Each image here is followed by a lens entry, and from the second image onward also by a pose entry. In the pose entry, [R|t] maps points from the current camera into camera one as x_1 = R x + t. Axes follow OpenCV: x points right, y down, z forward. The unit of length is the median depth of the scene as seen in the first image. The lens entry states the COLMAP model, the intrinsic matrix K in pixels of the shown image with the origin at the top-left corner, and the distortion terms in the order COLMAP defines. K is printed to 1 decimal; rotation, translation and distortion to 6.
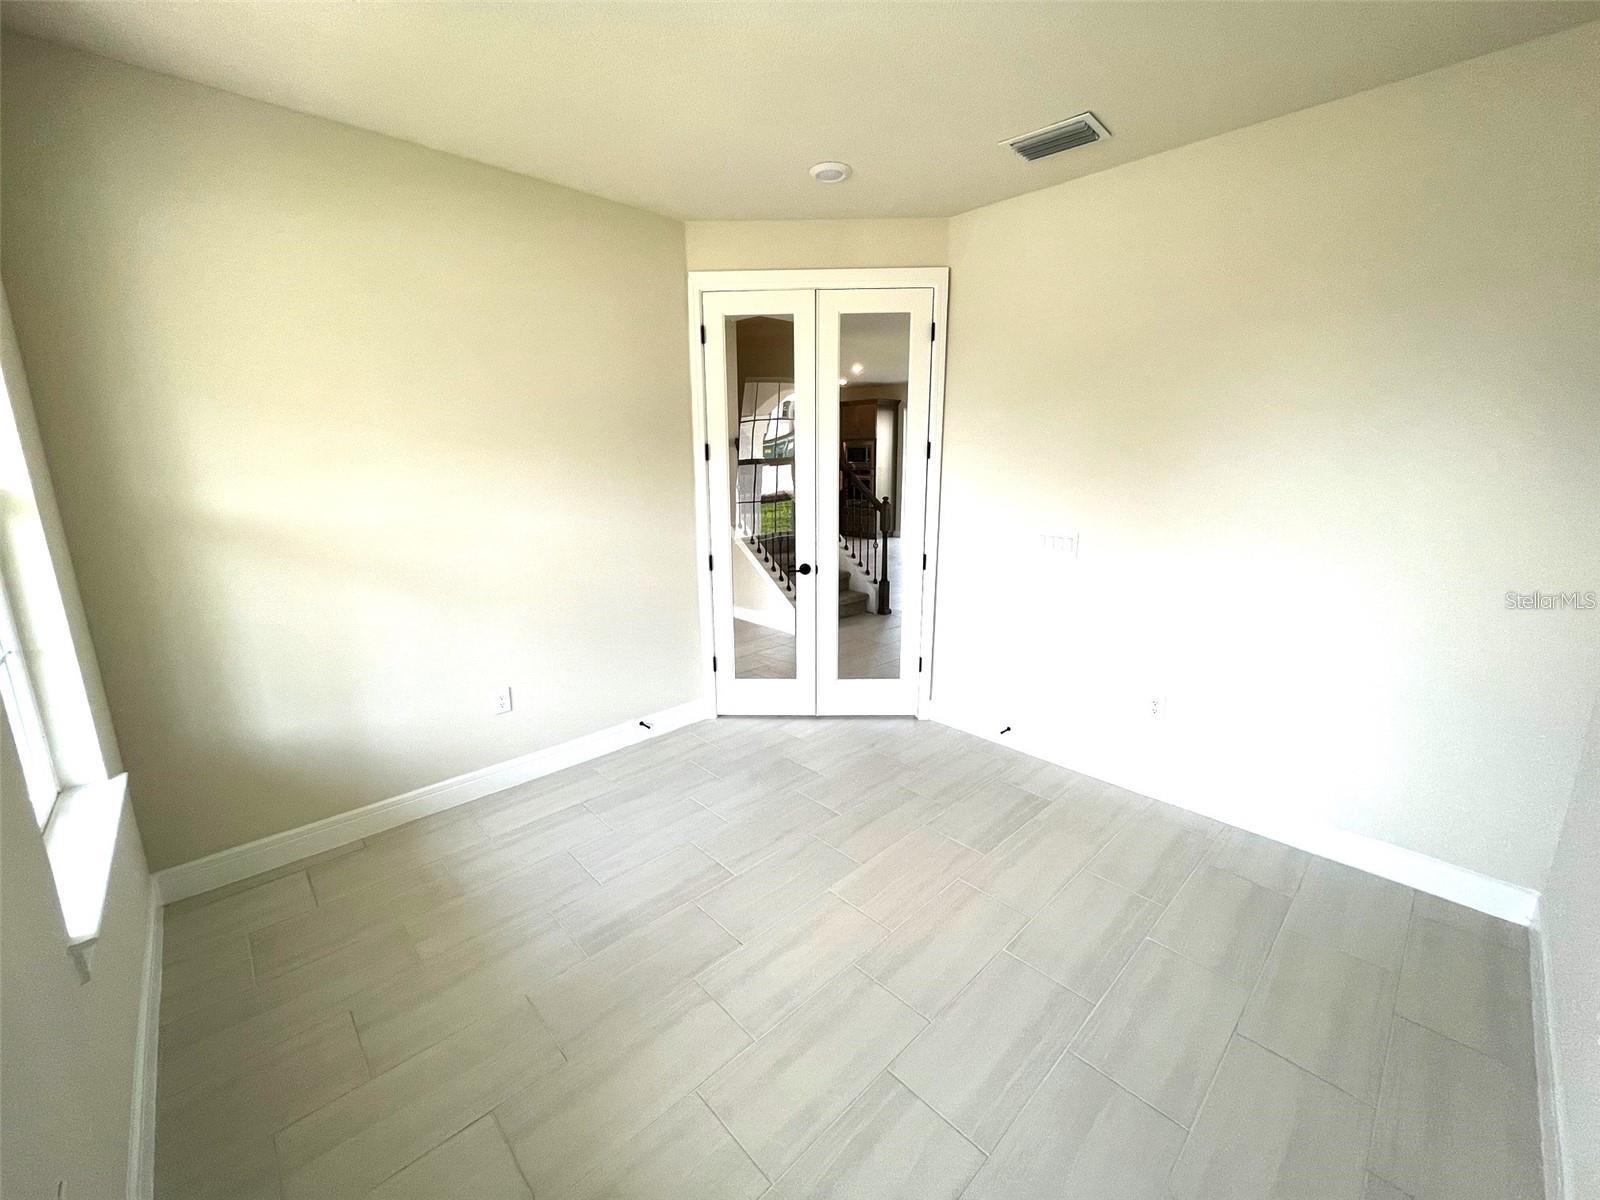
lens RADIAL K [[644.9, 0, 797.7], [0, 644.9, 594.6], [0, 0, 1]] dist [-0.002768, -0.000320]
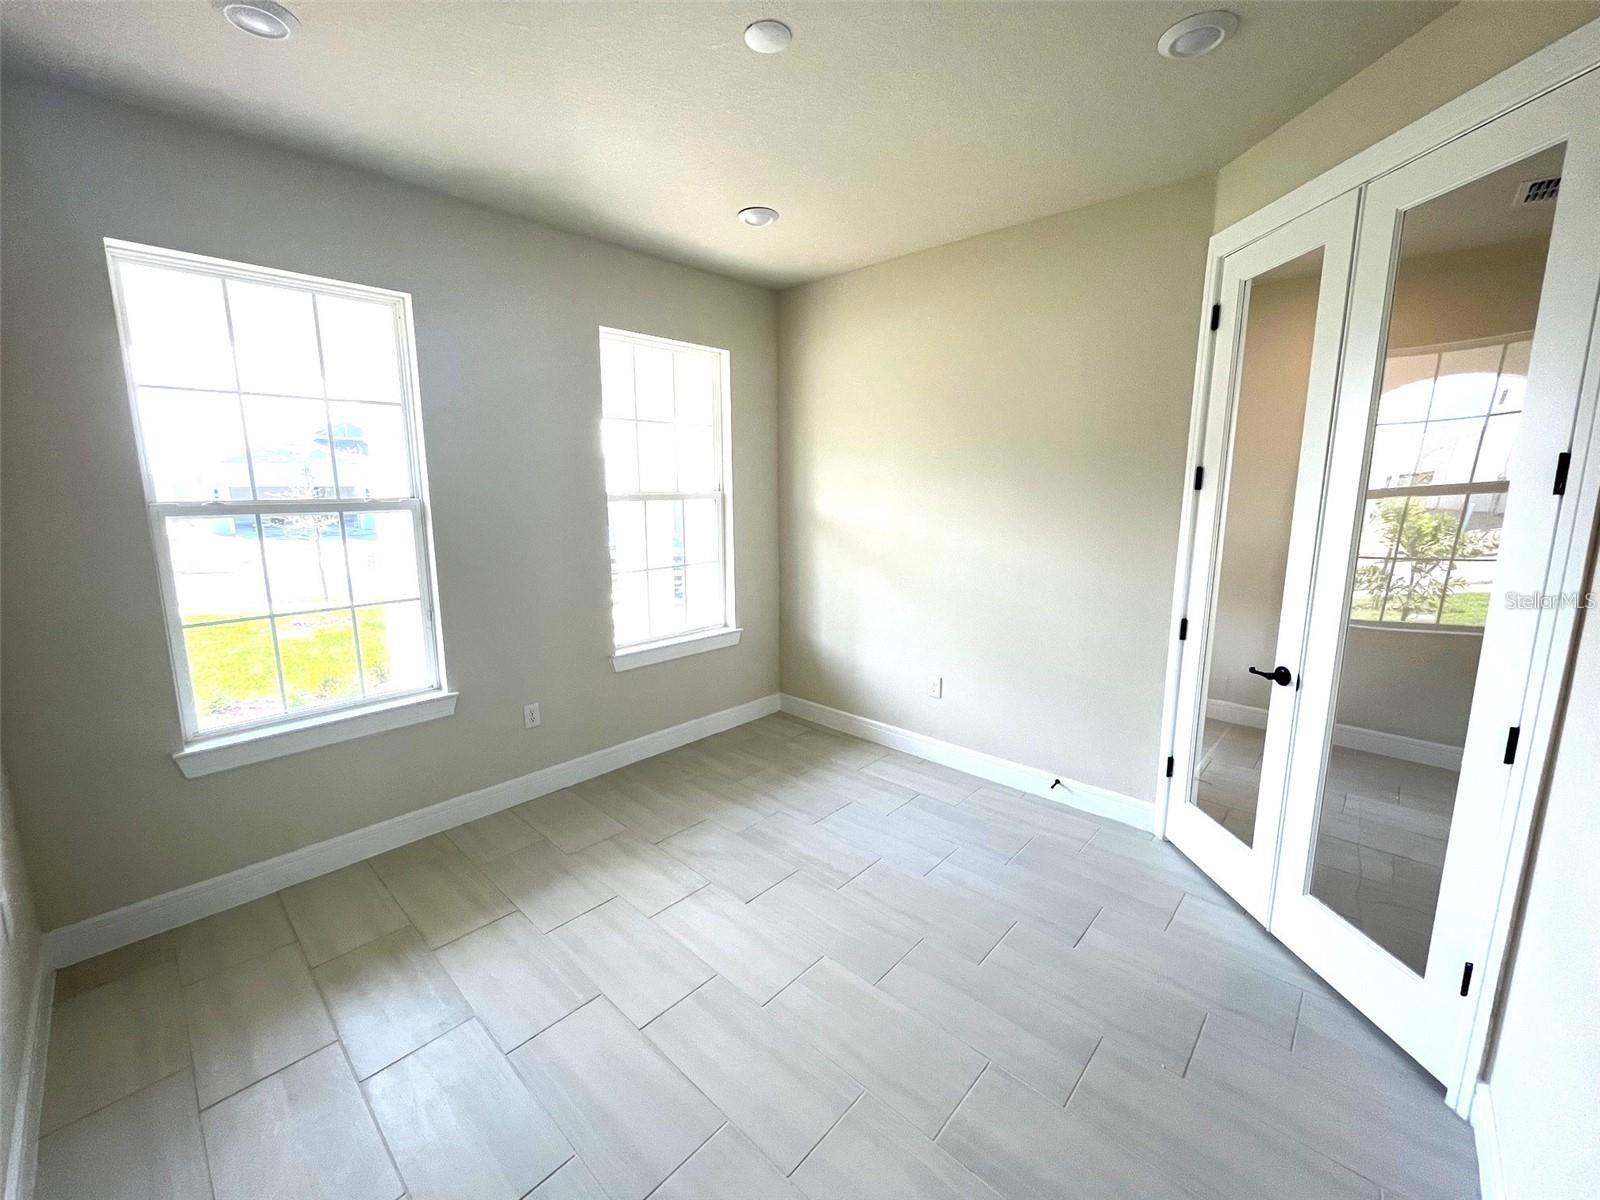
lens RADIAL K [[644.9, 0, 792.9], [0, 644.9, 595.9], [0, 0, 1]] dist [-0.002768, -0.000320]
pose [[0.054287, 0.178283, -0.982481, 0.602443], [-0.211339, 0.963692, 0.163196, -0.122219], [0.975904, 0.198777, 0.089995, 0.547686]]
